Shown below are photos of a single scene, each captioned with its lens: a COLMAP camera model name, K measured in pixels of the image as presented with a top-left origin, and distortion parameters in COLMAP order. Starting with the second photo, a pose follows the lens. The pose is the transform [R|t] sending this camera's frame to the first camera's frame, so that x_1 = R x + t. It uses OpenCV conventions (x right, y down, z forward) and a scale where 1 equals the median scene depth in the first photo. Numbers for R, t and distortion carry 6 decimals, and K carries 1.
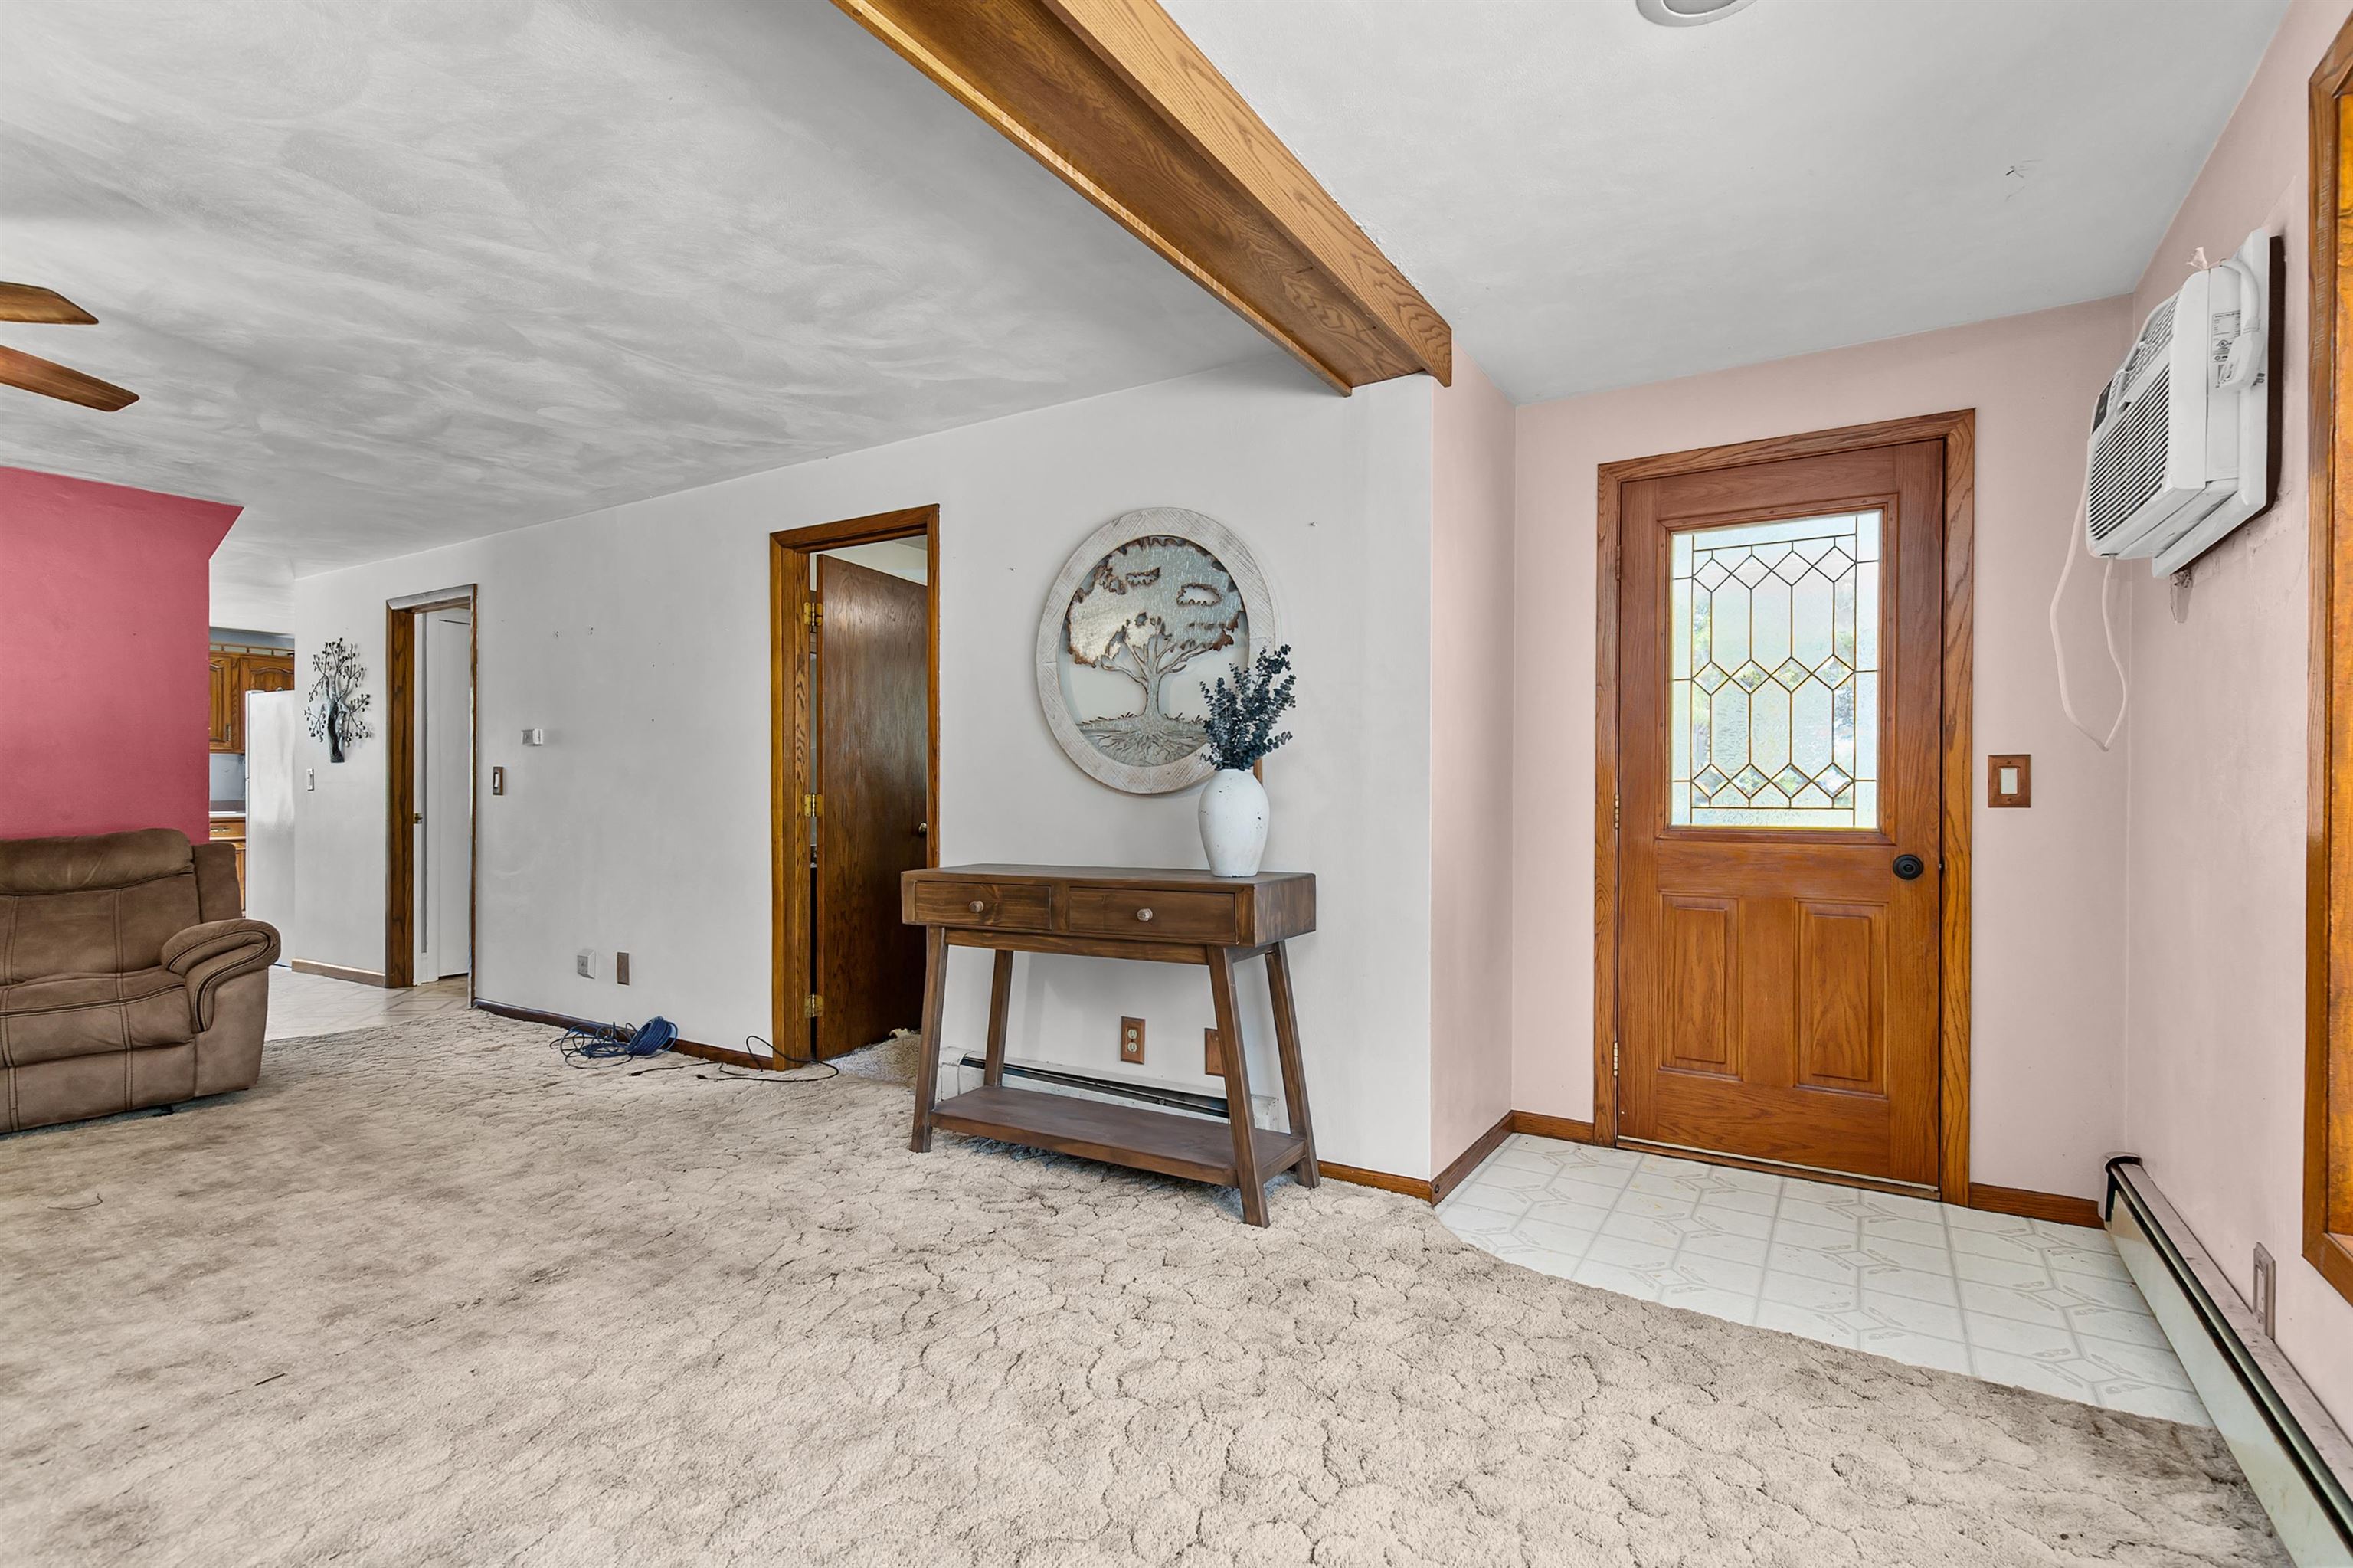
lens RADIAL K [[1083.2, 0, 1176.5], [0, 1083.2, 792.4], [0, 0, 1]] dist [0.004857, -0.000108]
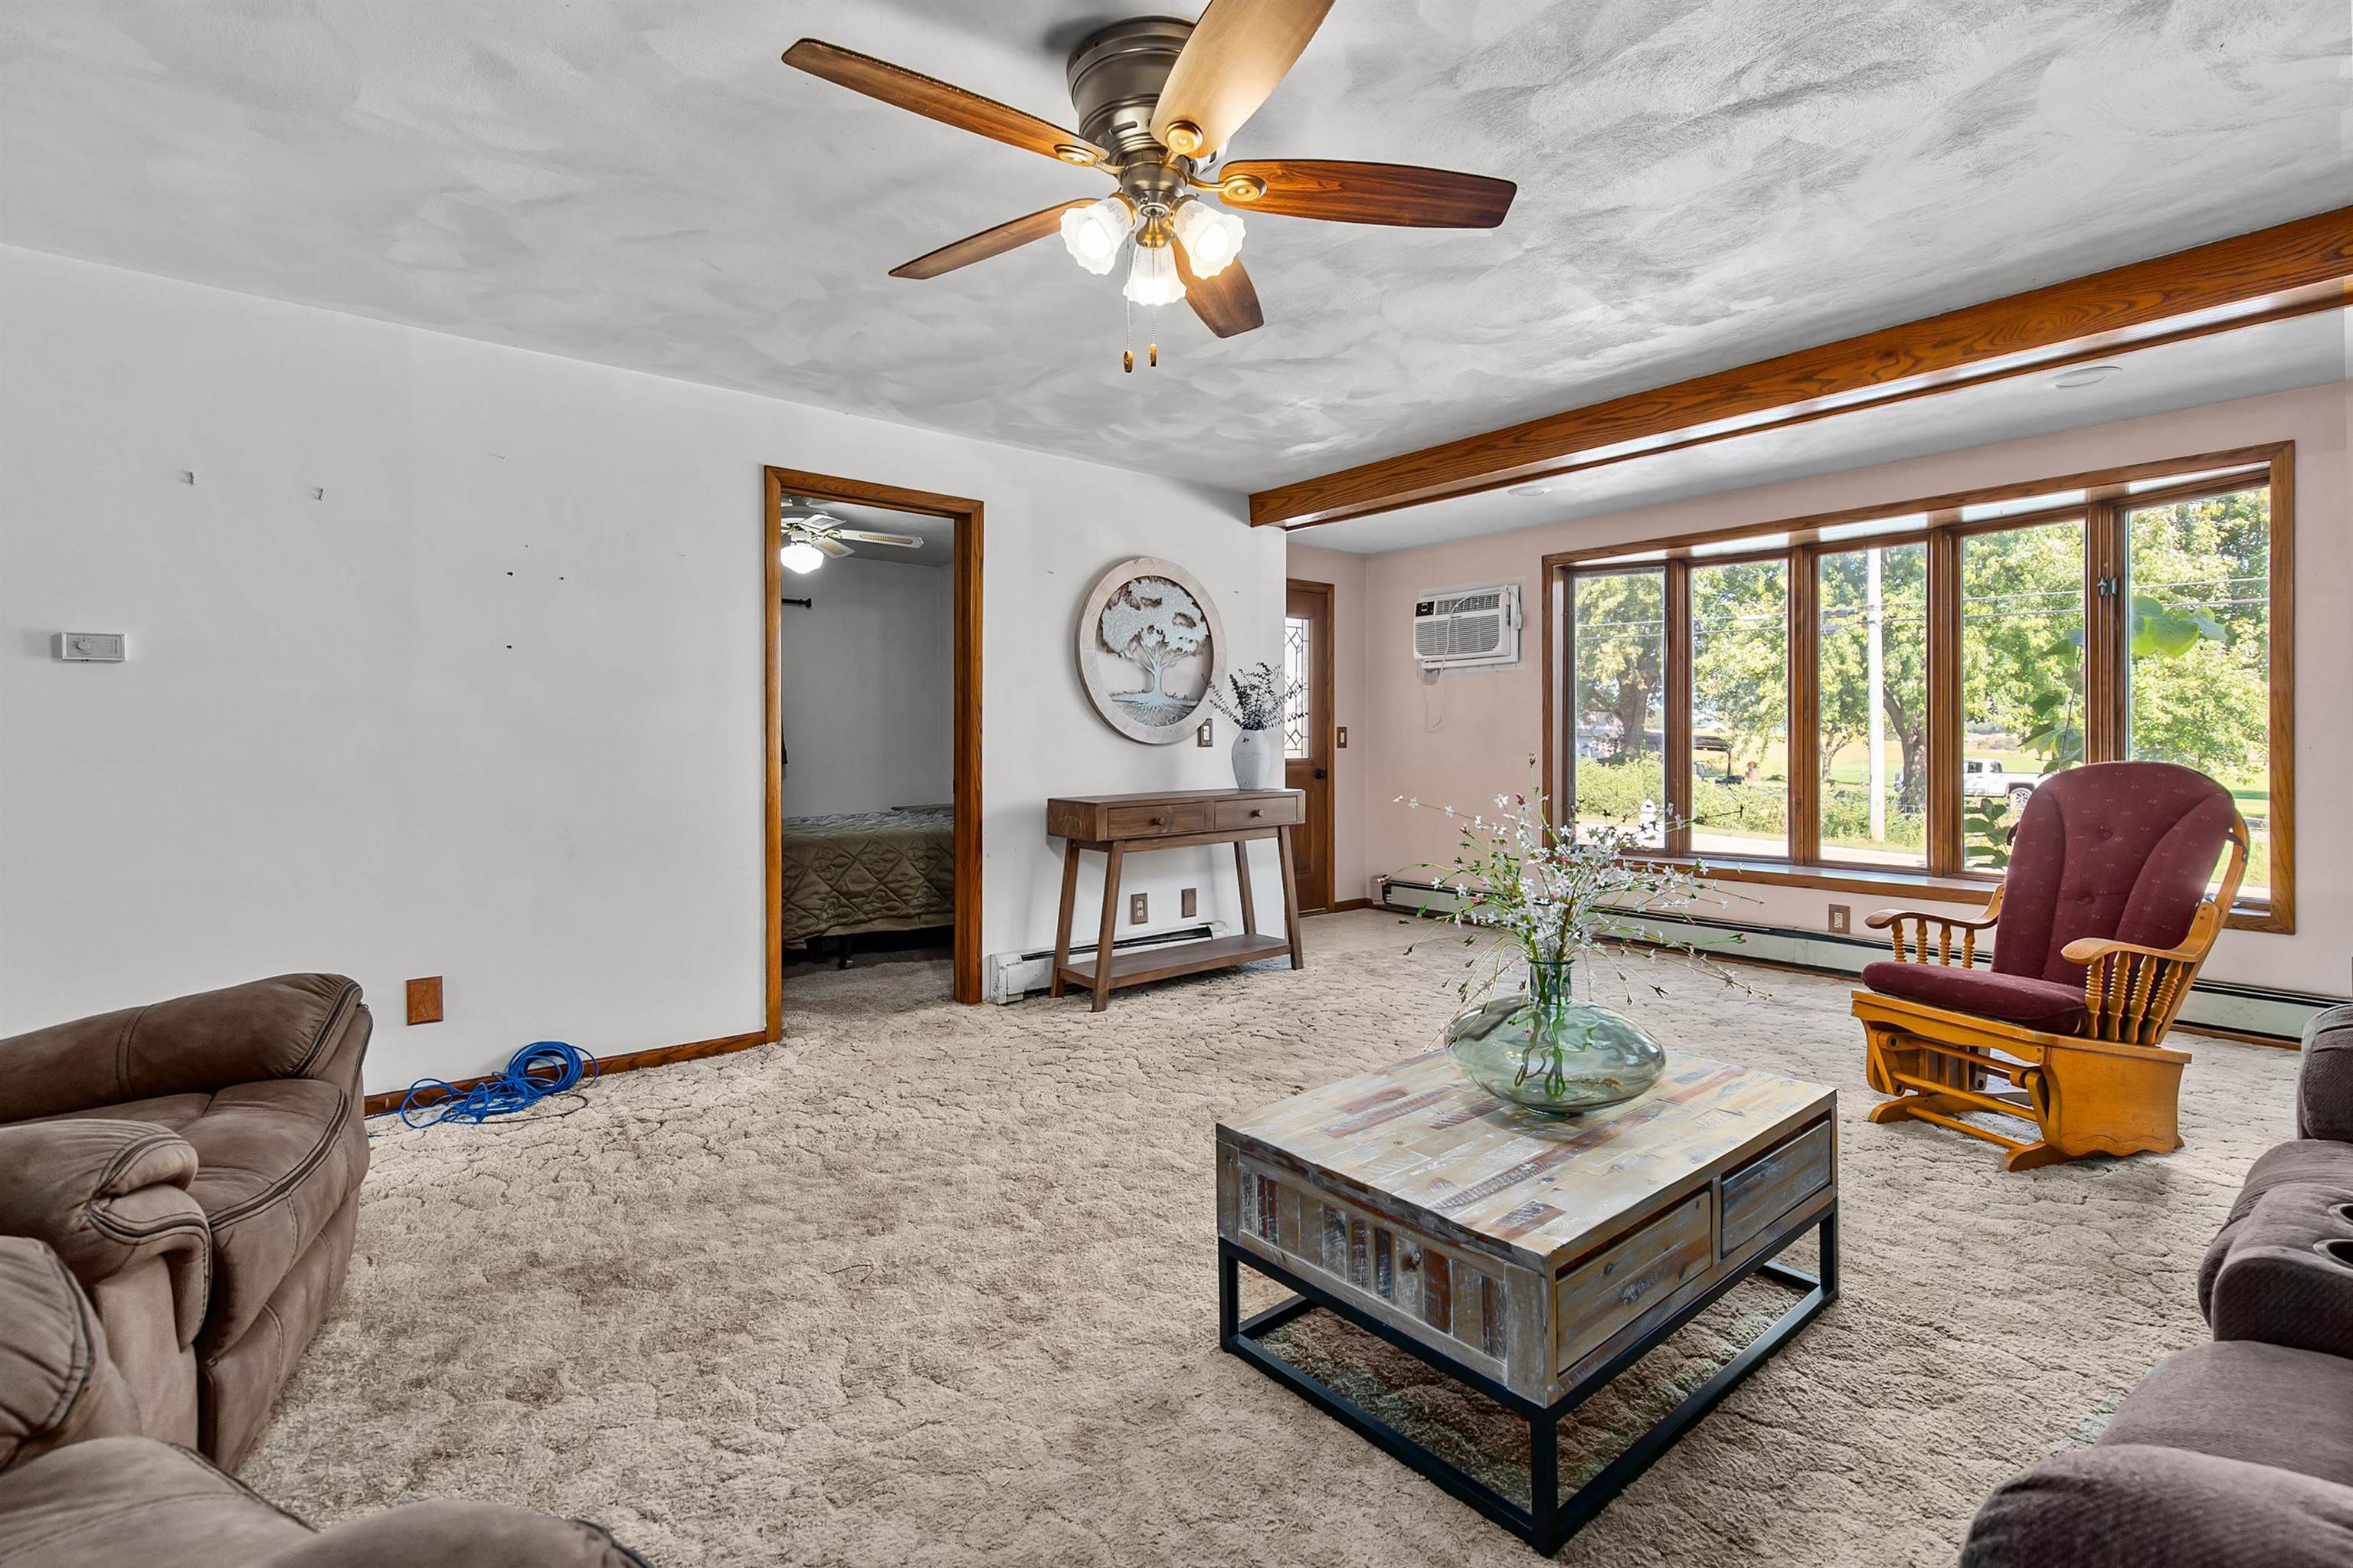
lens RADIAL K [[1083.2, 0, 1178.1], [0, 1083.2, 735.8], [0, 0, 1]] dist [0.004857, -0.000108]
pose [[0.333326, 0.004914, 0.942799, -1.454134], [0.004813, 0.999965, -0.006914, 0.000829], [-0.942799, 0.006842, 0.333291, 0.456999]]
